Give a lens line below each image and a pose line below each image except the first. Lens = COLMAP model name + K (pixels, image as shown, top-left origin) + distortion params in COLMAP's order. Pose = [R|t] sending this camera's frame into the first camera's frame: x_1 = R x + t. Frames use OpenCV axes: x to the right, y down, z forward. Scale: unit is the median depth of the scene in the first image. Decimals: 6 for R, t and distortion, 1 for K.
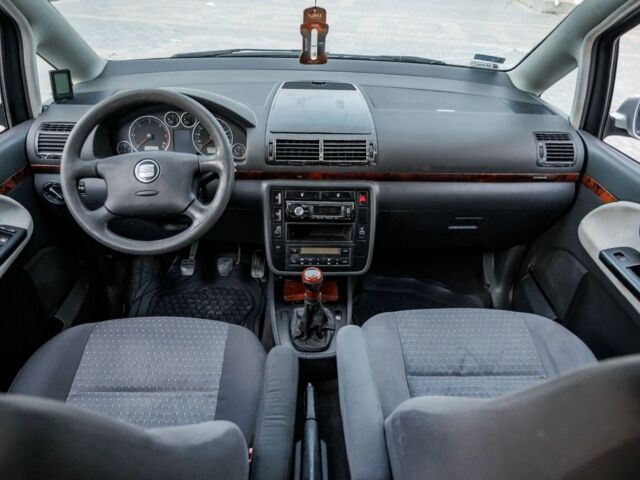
lens RADIAL K [[479.8, 0, 322.4], [0, 479.8, 241.3], [0, 0, 1]] dist [-0.008496, -0.003437]
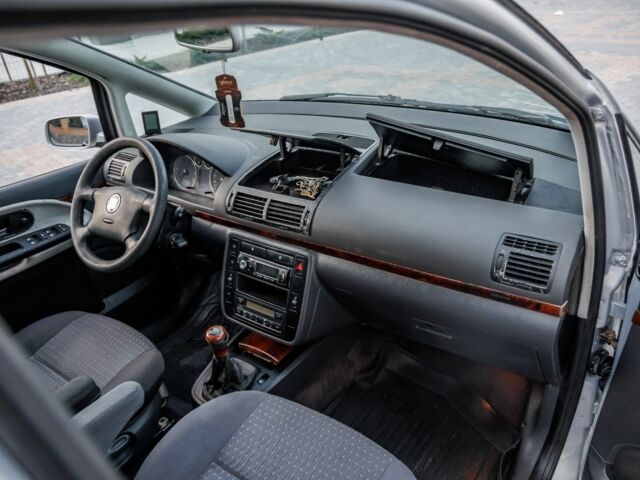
lens RADIAL K [[512.8, 0, 320.0], [0, 512.8, 240.0], [0, 0, 1]] dist [0.001511, -0.002792]
pose [[0.778447, 0.203707, -0.593738, 0.694744], [-0.232453, 0.972182, 0.028779, -0.177393], [0.583083, 0.115613, 0.804144, 0.218910]]
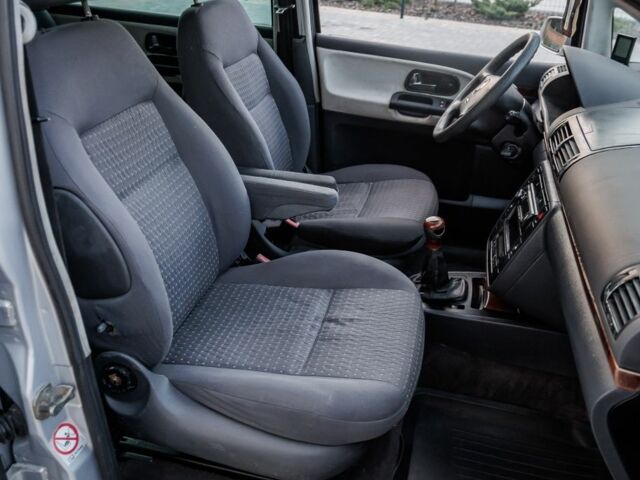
lens RADIAL K [[634.4, 0, 320.0], [0, 634.4, 240.0], [0, 0, 1]] dist [-0.003195, -0.009650]
pose [[-0.261945, 0.409112, -0.874078, 1.105569], [-0.559548, 0.673552, 0.482942, -0.360960], [0.786315, 0.615593, 0.052484, 0.686287]]
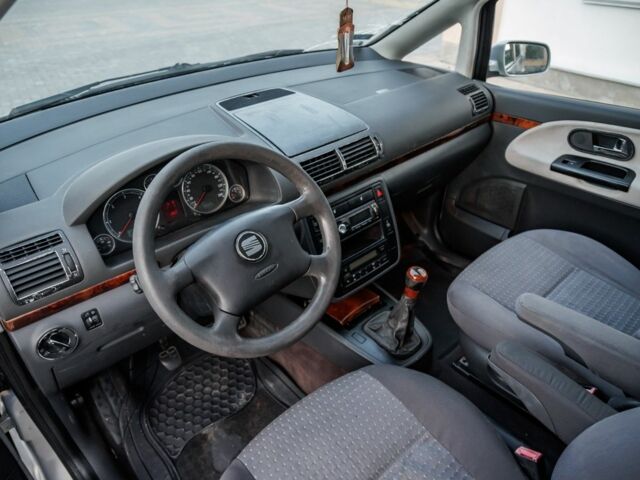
lens RADIAL K [[479.8, 0, 322.4], [0, 479.8, 241.3], [0, 0, 1]] dist [-0.008496, -0.003437]
pose [[0.757165, -0.394124, 0.520930, -0.562292], [0.383420, 0.913793, 0.134059, -0.176238], [-0.528858, 0.098230, 0.843007, 0.236046]]
